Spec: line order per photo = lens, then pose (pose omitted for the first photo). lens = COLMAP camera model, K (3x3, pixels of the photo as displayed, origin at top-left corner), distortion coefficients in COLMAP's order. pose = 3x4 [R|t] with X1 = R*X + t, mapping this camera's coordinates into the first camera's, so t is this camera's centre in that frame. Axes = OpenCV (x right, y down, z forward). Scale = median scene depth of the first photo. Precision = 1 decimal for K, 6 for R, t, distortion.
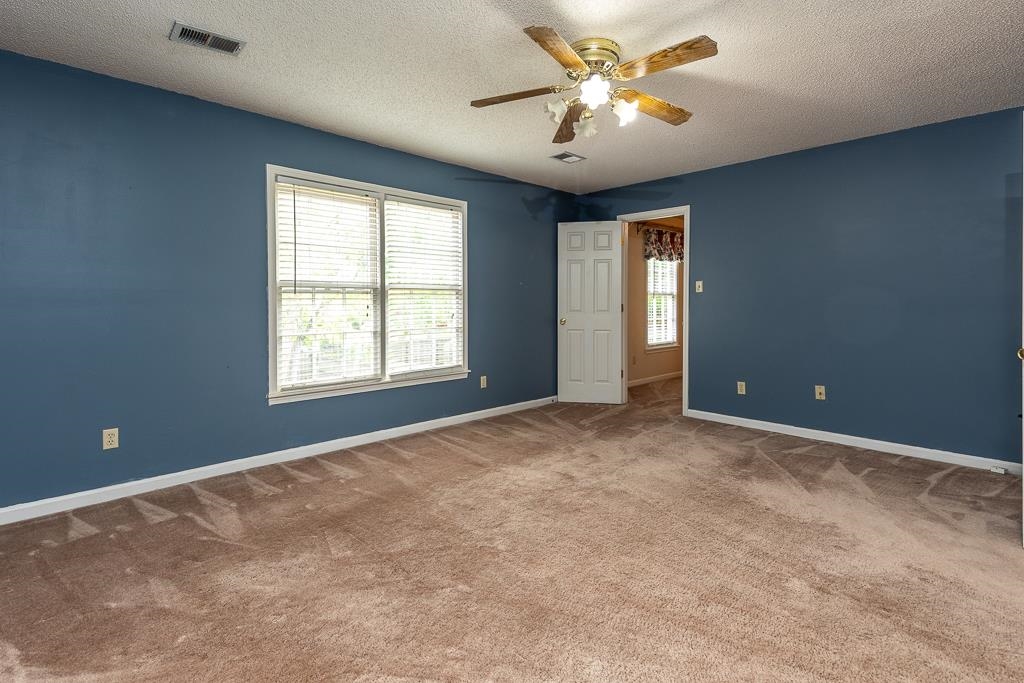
lens RADIAL K [[494.7, 0, 511.2], [0, 494.7, 309.5], [0, 0, 1]] dist [0.042153, -0.000838]
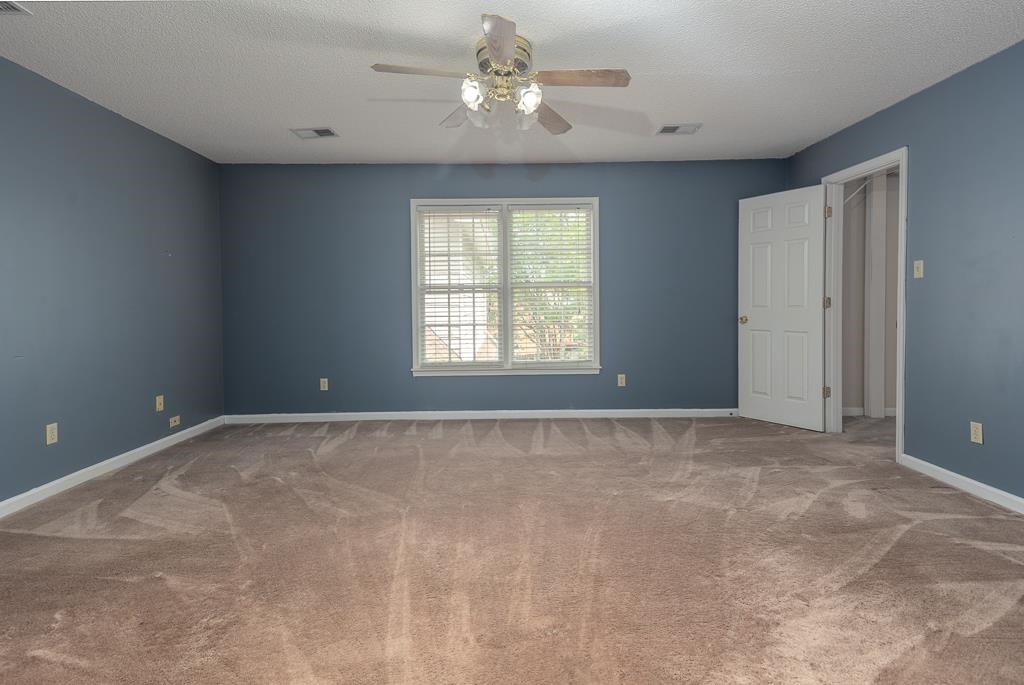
lens RADIAL K [[493.0, 0, 511.3], [0, 493.0, 312.1], [0, 0, 1]] dist [0.048946, -0.000636]
pose [[0.720669, 0.003919, -0.693268, 0.475313], [0.003044, 0.999956, 0.008817, 0.003860], [0.693272, -0.008464, 0.720626, 0.159949]]
